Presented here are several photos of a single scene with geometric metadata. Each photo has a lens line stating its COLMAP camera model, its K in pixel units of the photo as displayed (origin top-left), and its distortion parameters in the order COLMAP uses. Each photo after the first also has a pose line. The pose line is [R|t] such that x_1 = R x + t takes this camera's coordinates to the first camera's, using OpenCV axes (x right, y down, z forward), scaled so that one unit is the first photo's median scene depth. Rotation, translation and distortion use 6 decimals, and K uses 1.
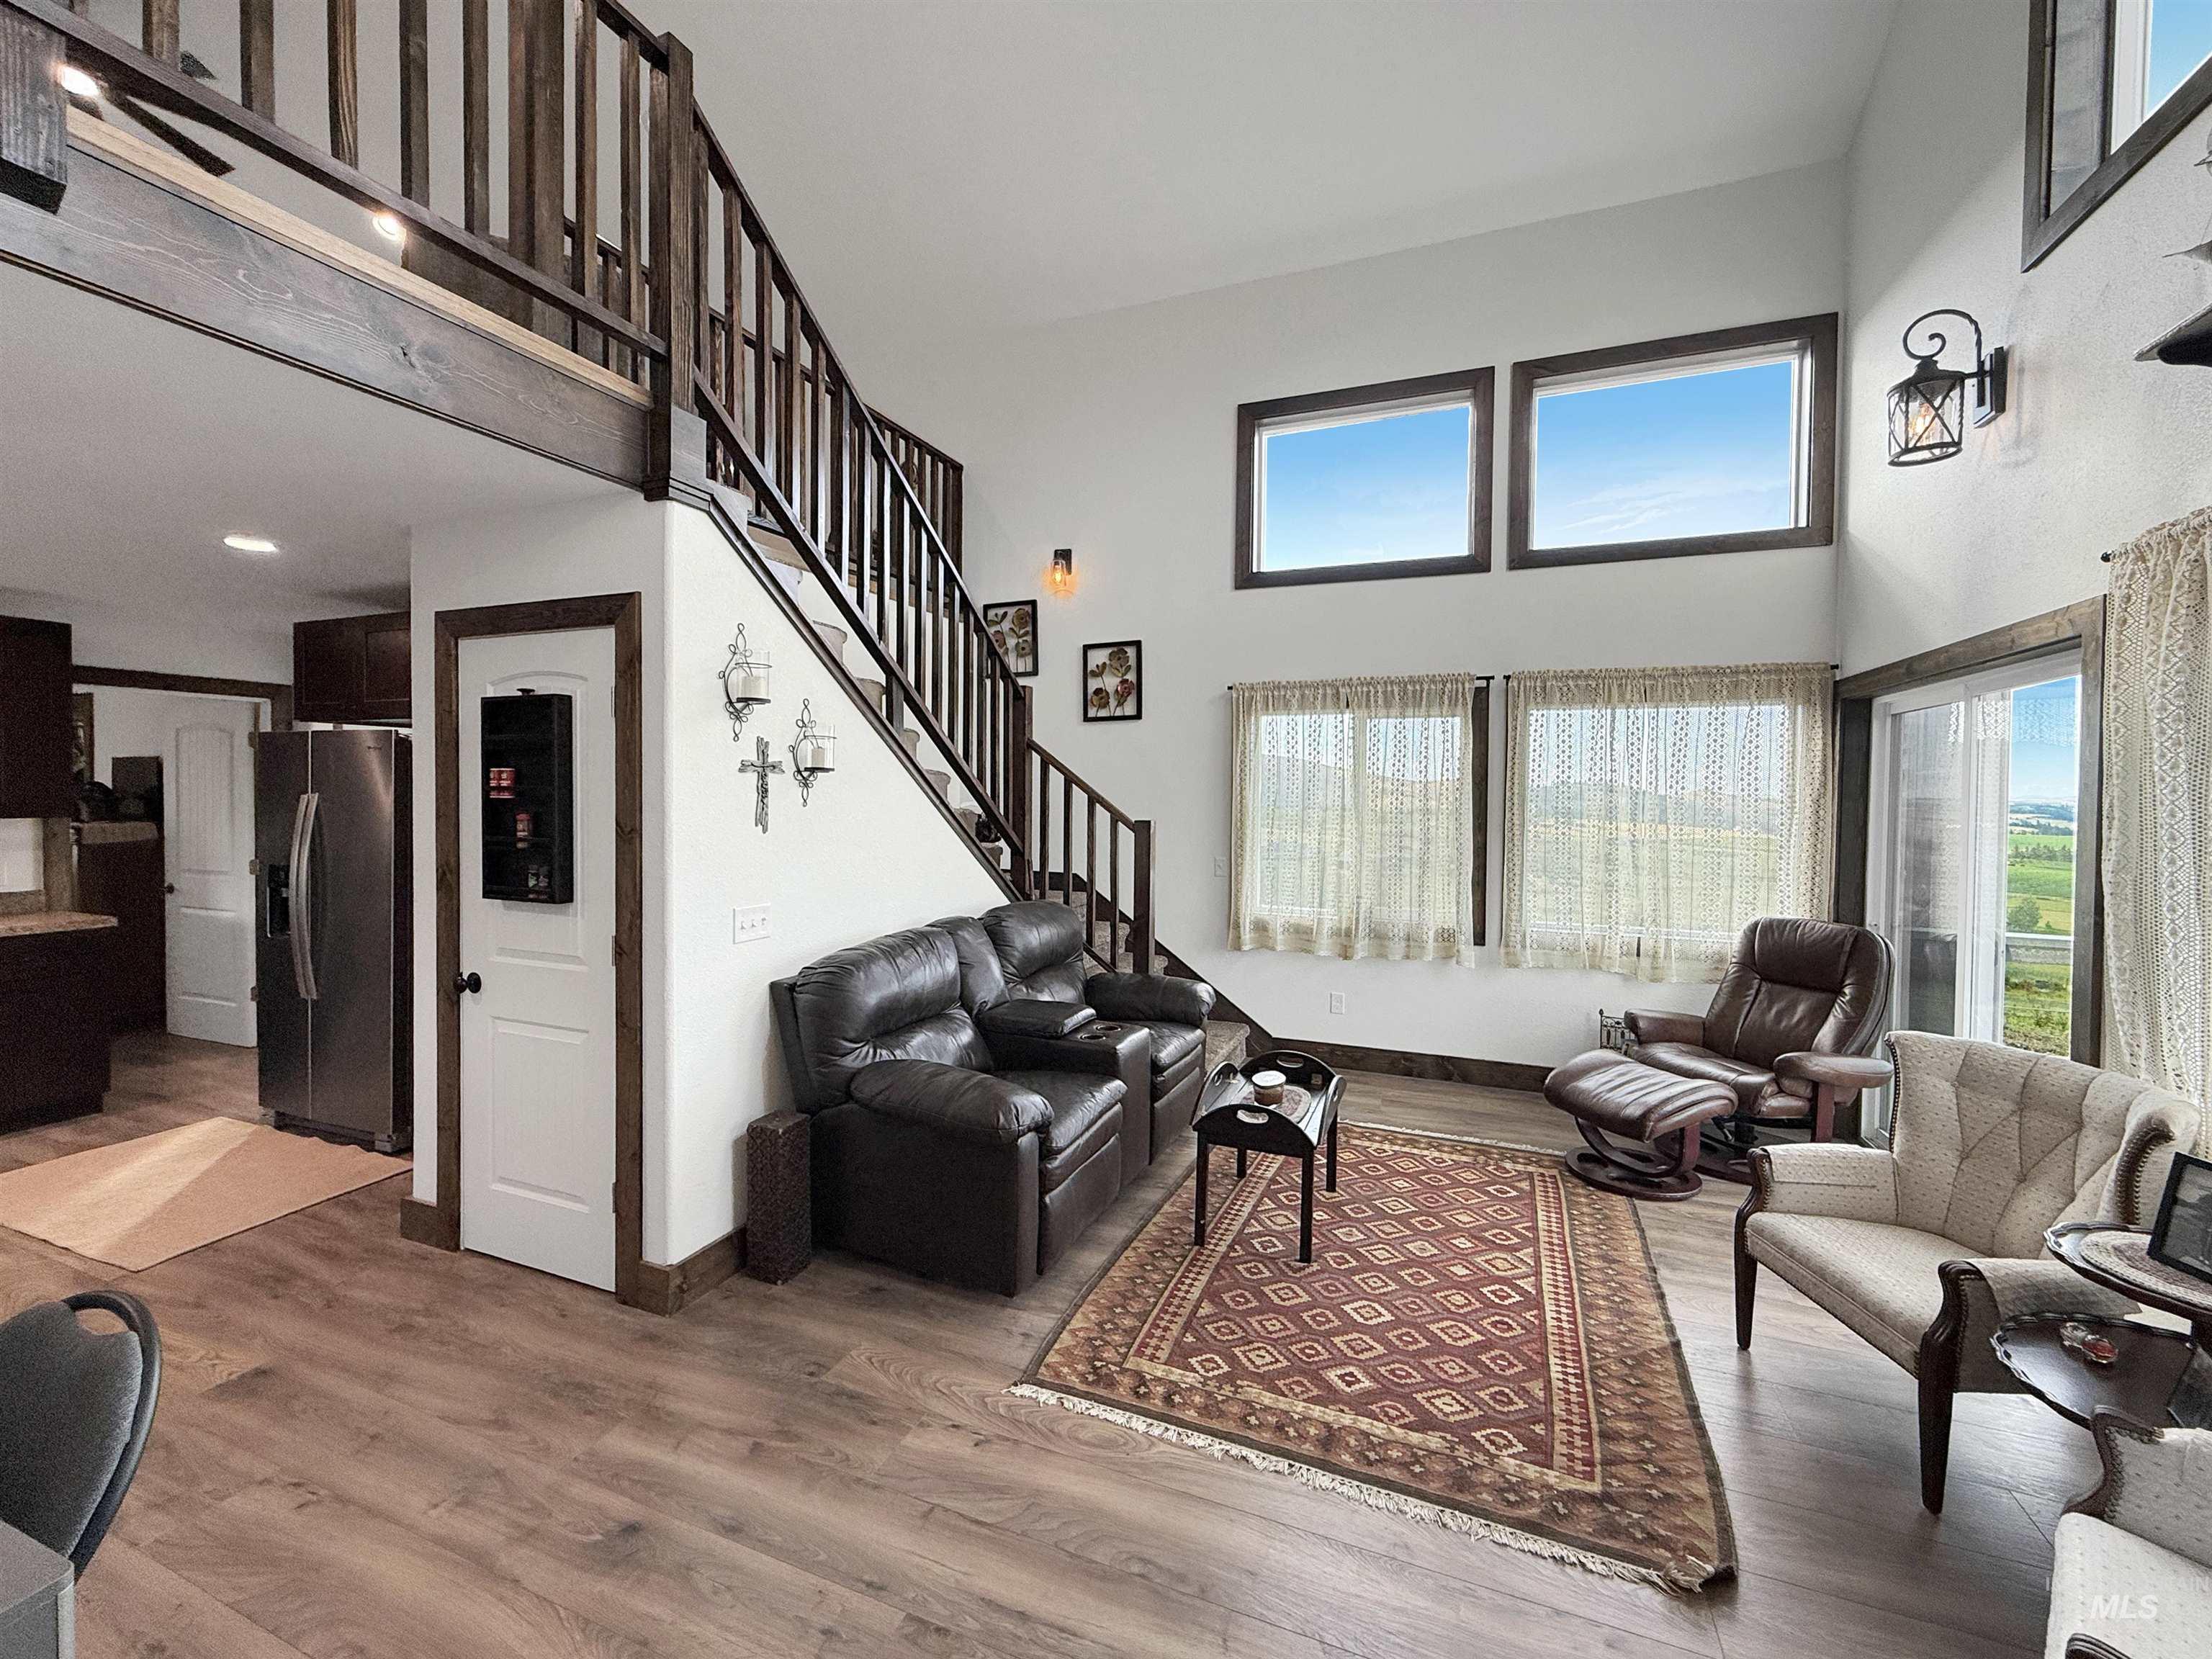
lens RADIAL K [[918.4, 0, 1100.0], [0, 918.4, 806.6], [0, 0, 1]] dist [0.001766, -0.000143]
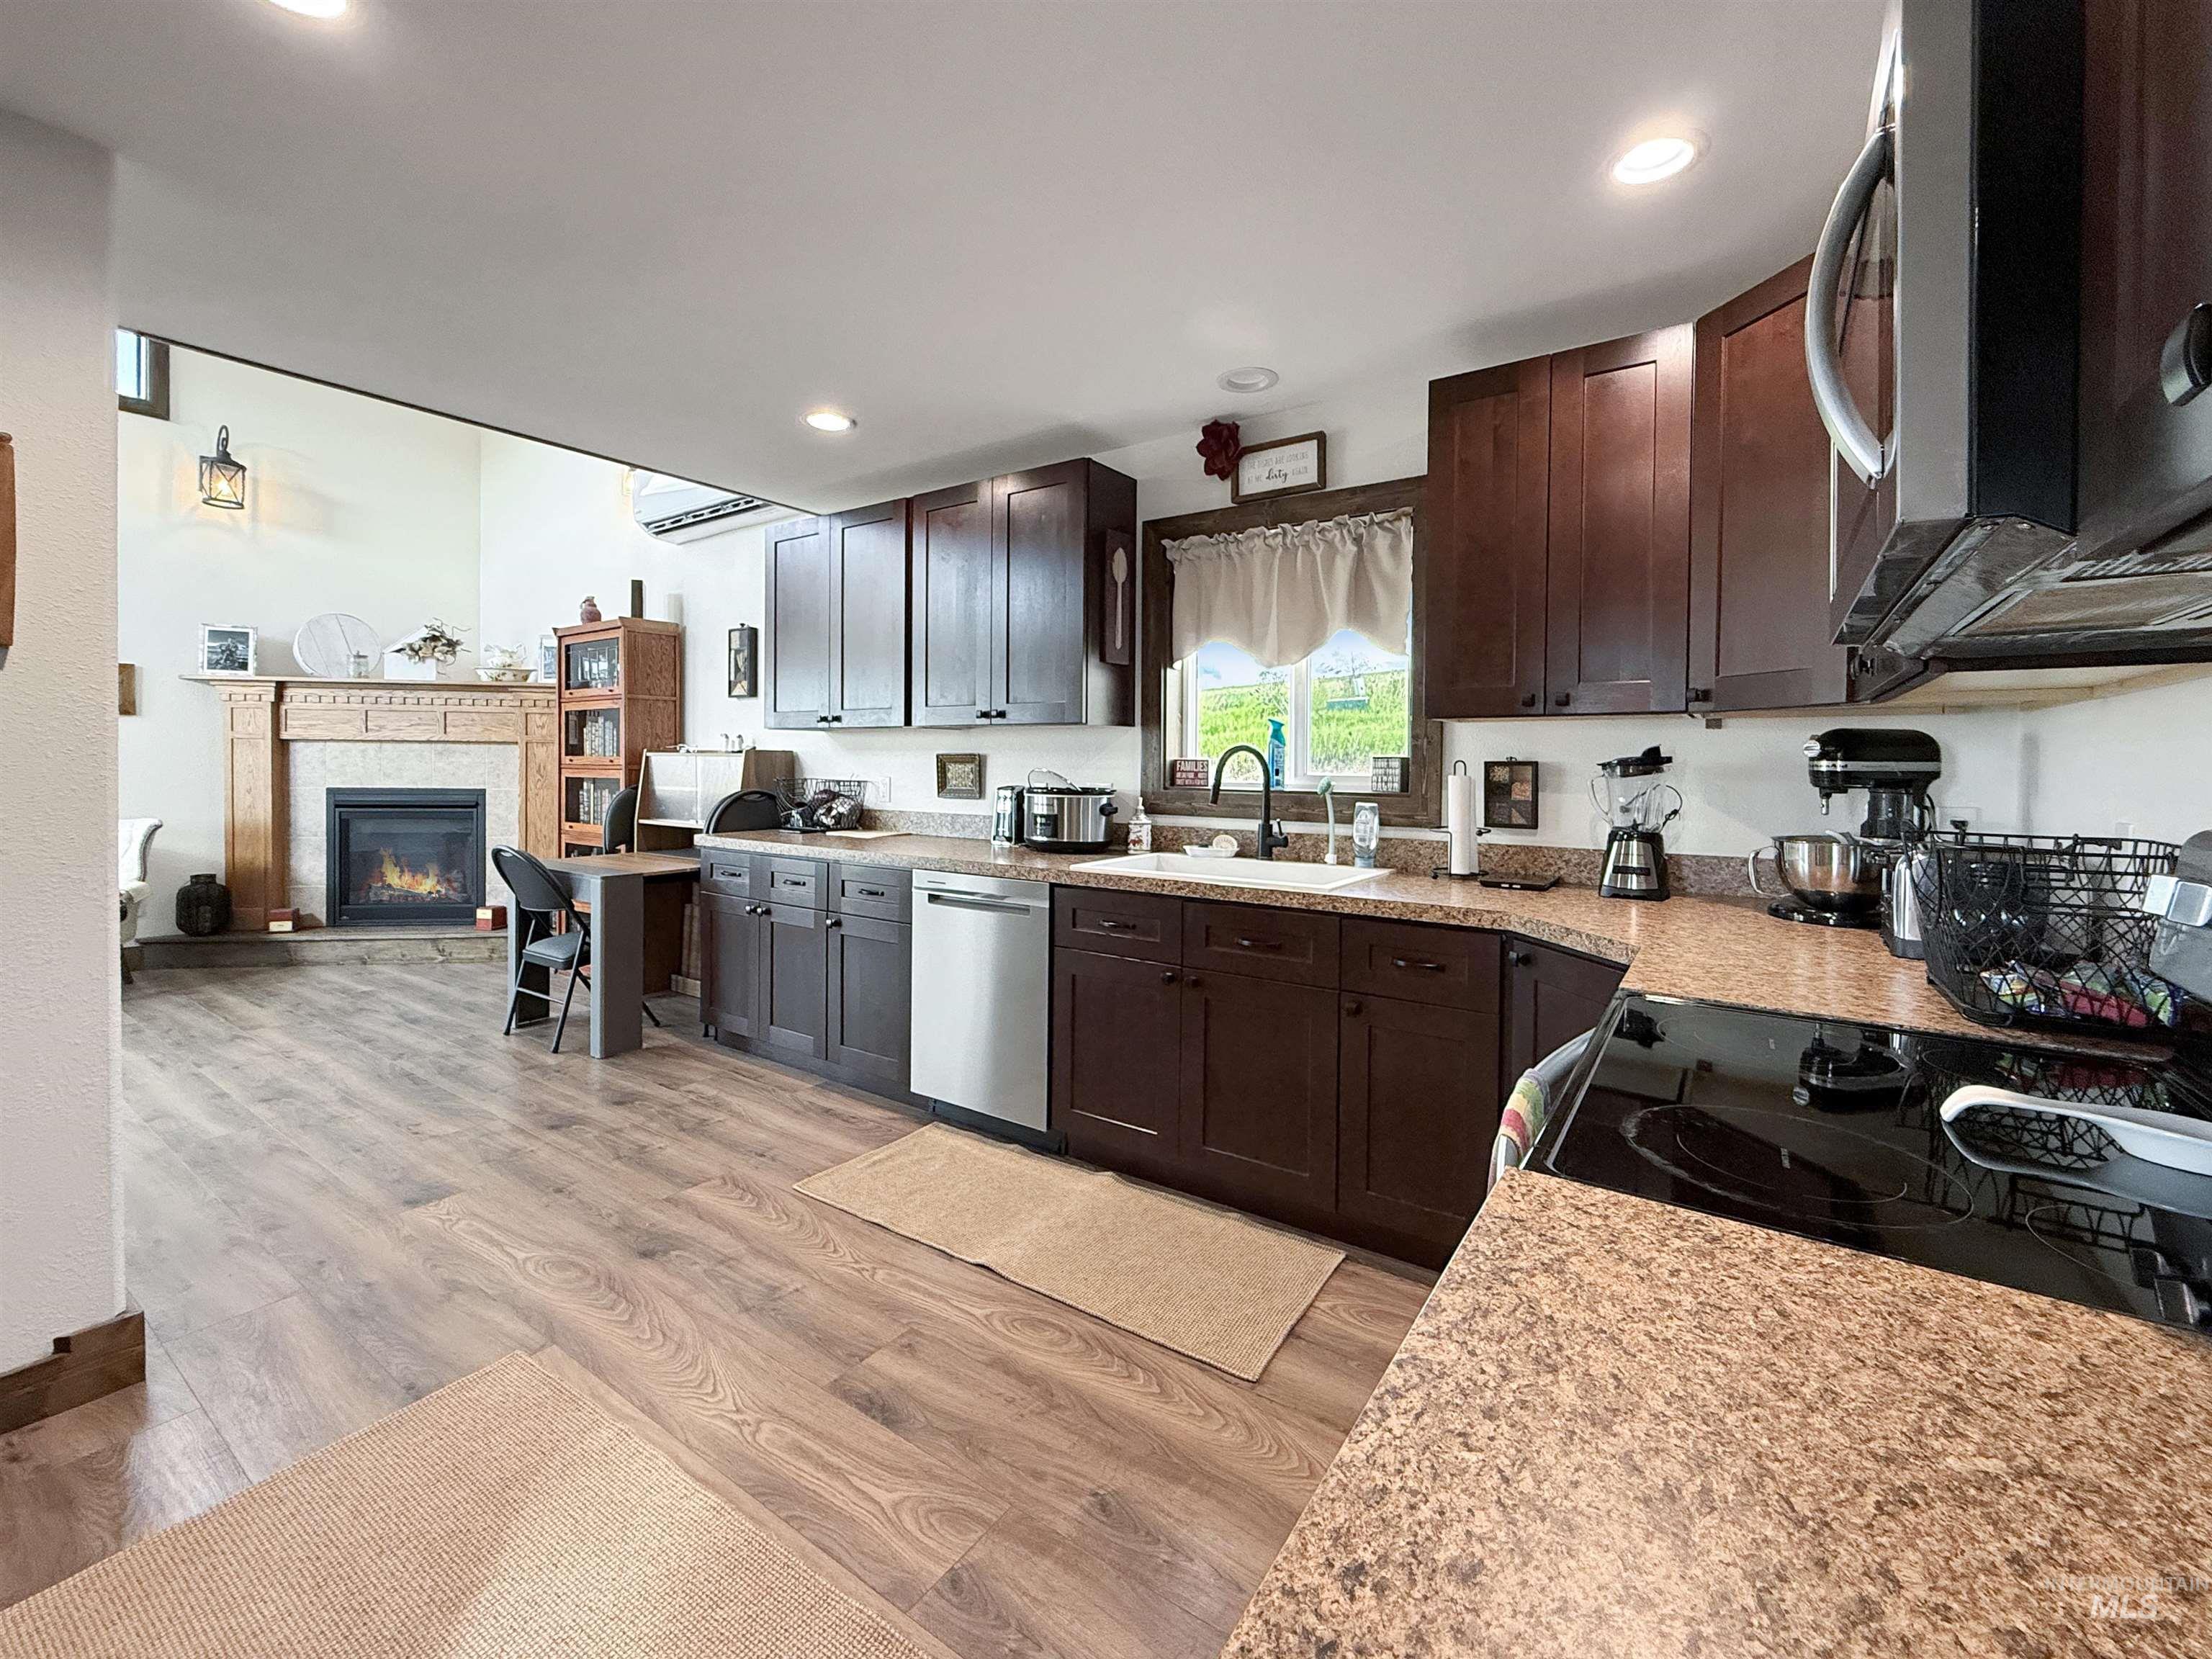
lens RADIAL K [[928.4, 0, 1104.5], [0, 928.4, 774.5], [0, 0, 1]] dist [-0.002139, -0.000299]
pose [[-0.975875, -0.021362, 0.217283, -1.131755], [-0.014978, 0.999408, 0.030986, 0.045653], [-0.217817, 0.026984, -0.975617, 1.097783]]
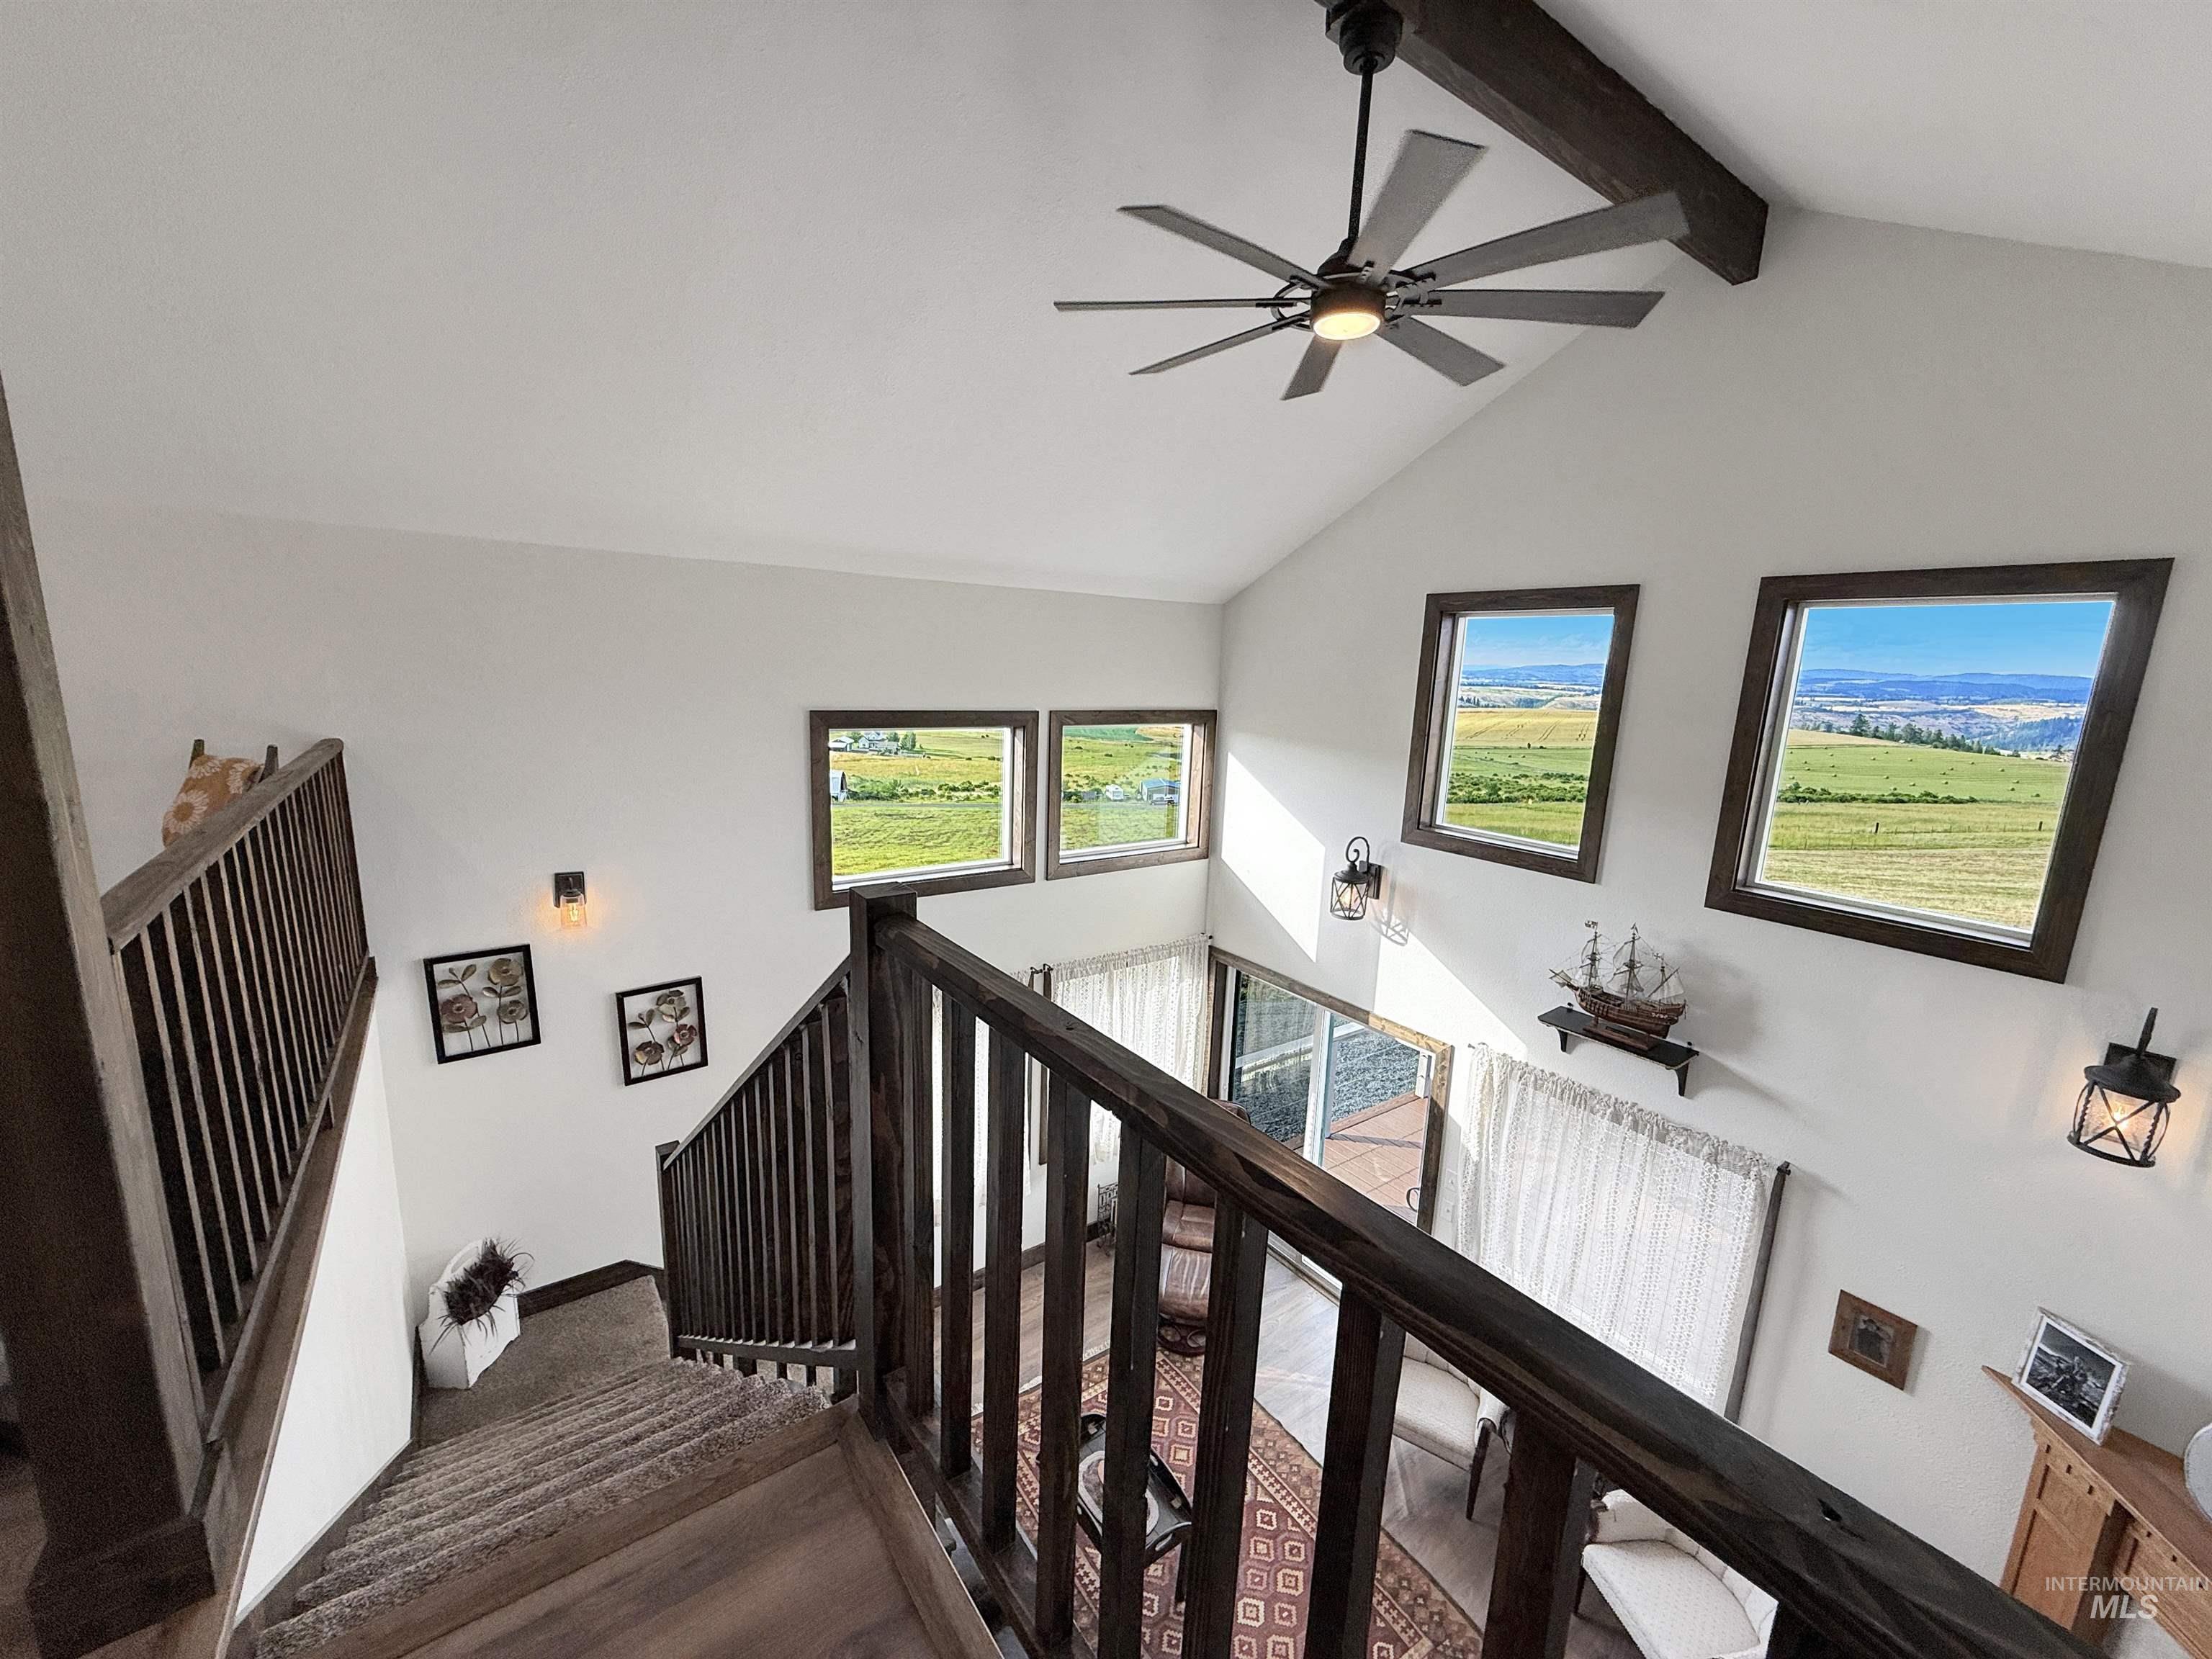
lens RADIAL K [[877.5, 0, 1100.2], [0, 877.5, 832.0], [0, 0, 1]] dist [0.000984, -0.000359]
pose [[0.532673, -0.153695, 0.832248, -0.553453], [-0.014889, 0.981518, 0.190791, -0.639814], [-0.846190, -0.114021, 0.520540, 0.407104]]
